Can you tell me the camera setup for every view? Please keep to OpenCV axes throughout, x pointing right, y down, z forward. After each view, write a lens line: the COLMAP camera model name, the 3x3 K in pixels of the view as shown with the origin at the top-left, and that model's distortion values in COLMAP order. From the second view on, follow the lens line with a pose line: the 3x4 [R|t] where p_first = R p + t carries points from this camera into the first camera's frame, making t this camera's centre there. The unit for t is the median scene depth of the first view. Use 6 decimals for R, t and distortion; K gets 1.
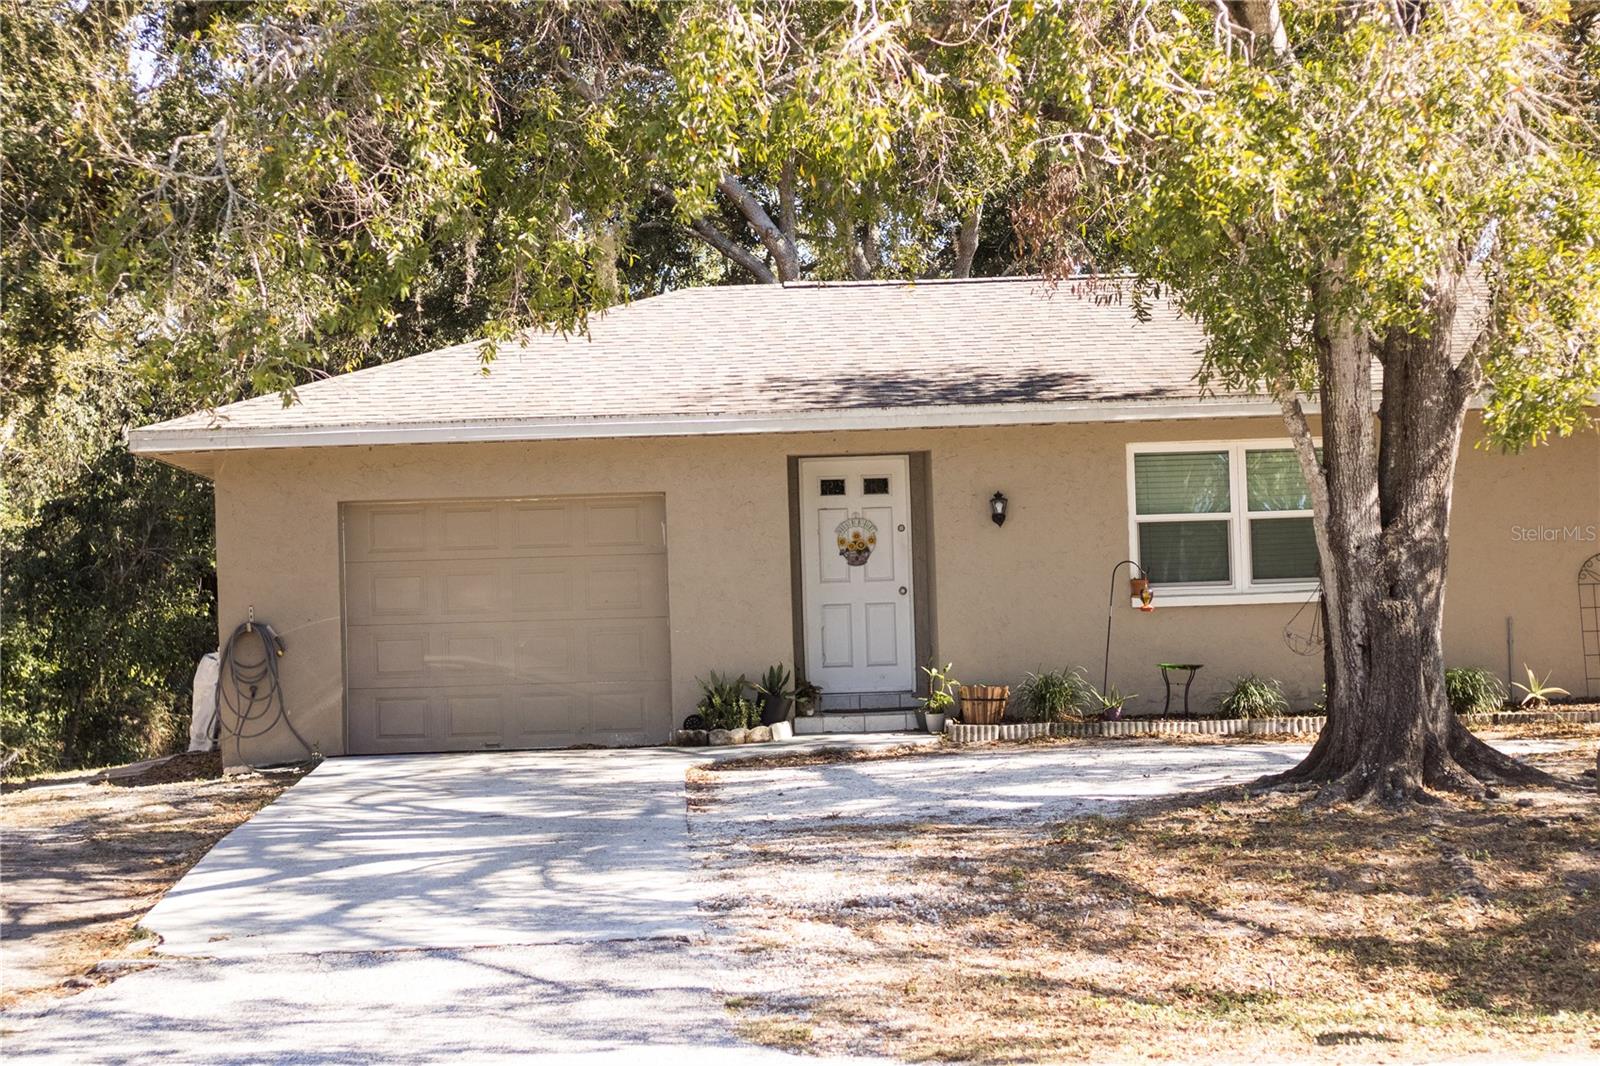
lens RADIAL K [[3783.0, 0, 799.1], [0, 3783.0, 531.7], [0, 0, 1]] dist [-0.091985, 0.000000]
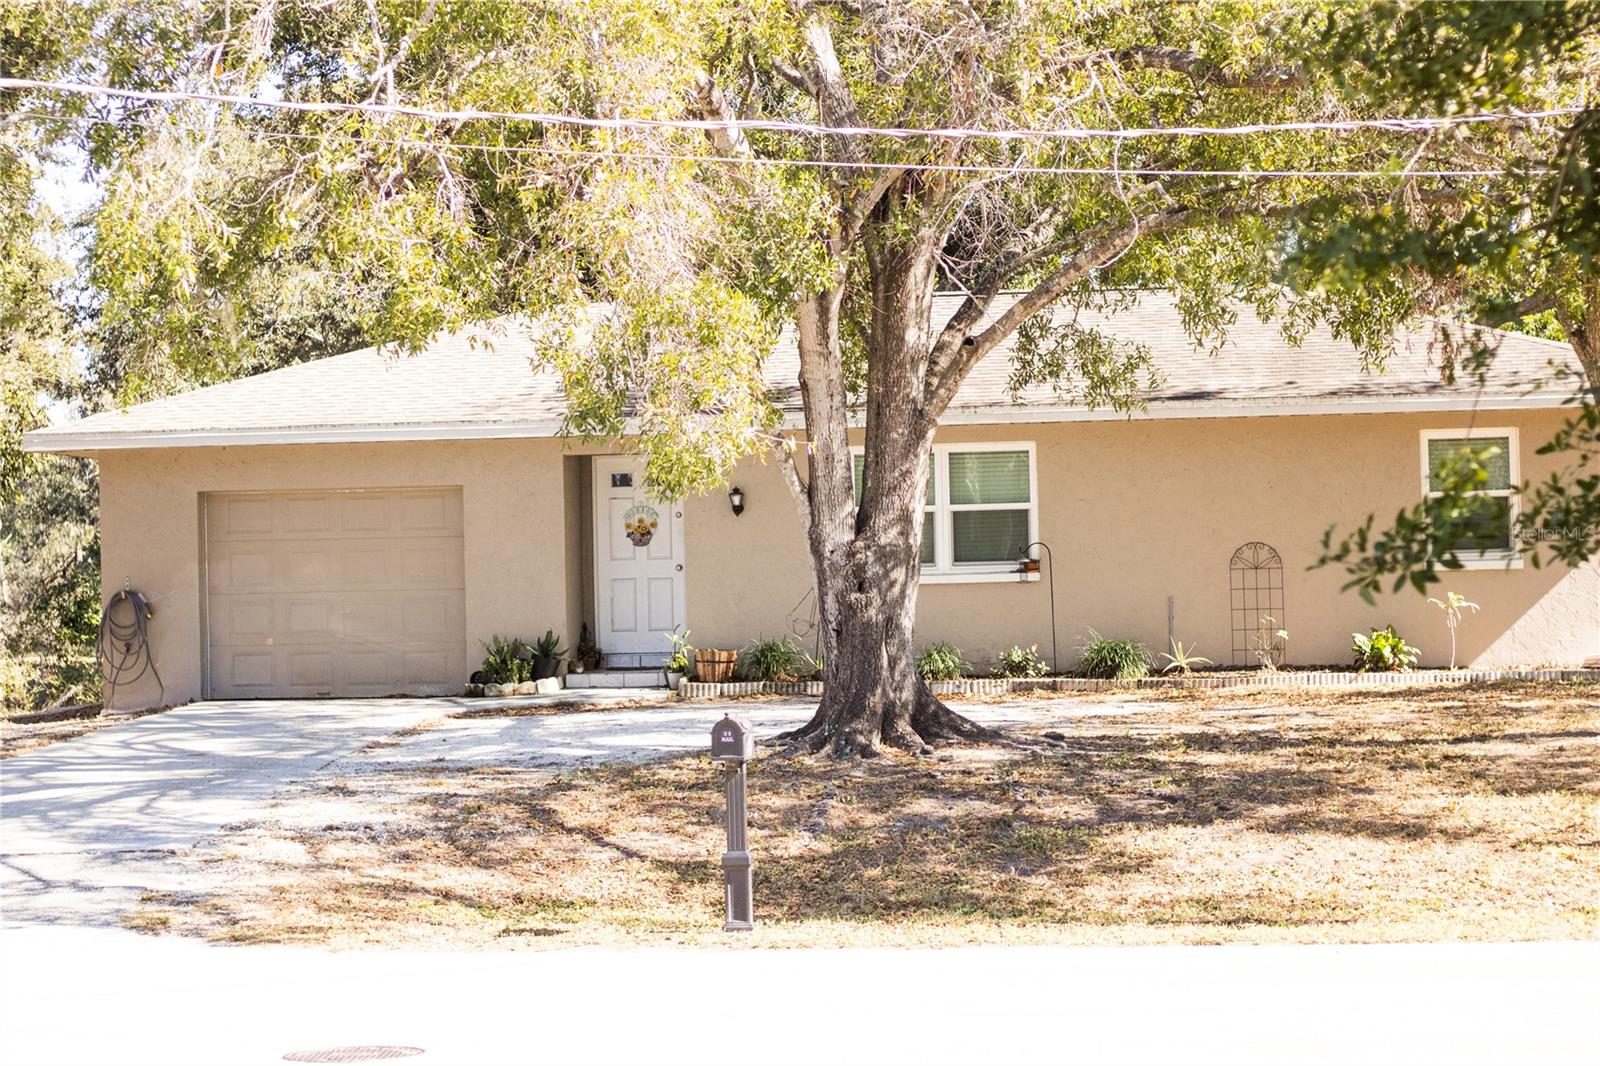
lens RADIAL K [[3783.0, 0, 800.8], [0, 3783.0, 534.3], [0, 0, 1]] dist [-0.091985, 0.000000]
pose [[0.993179, 0.007931, -0.116327, 0.215558], [-0.005606, 0.999778, 0.020305, -0.020340], [0.116463, -0.019515, 0.993003, -0.184706]]
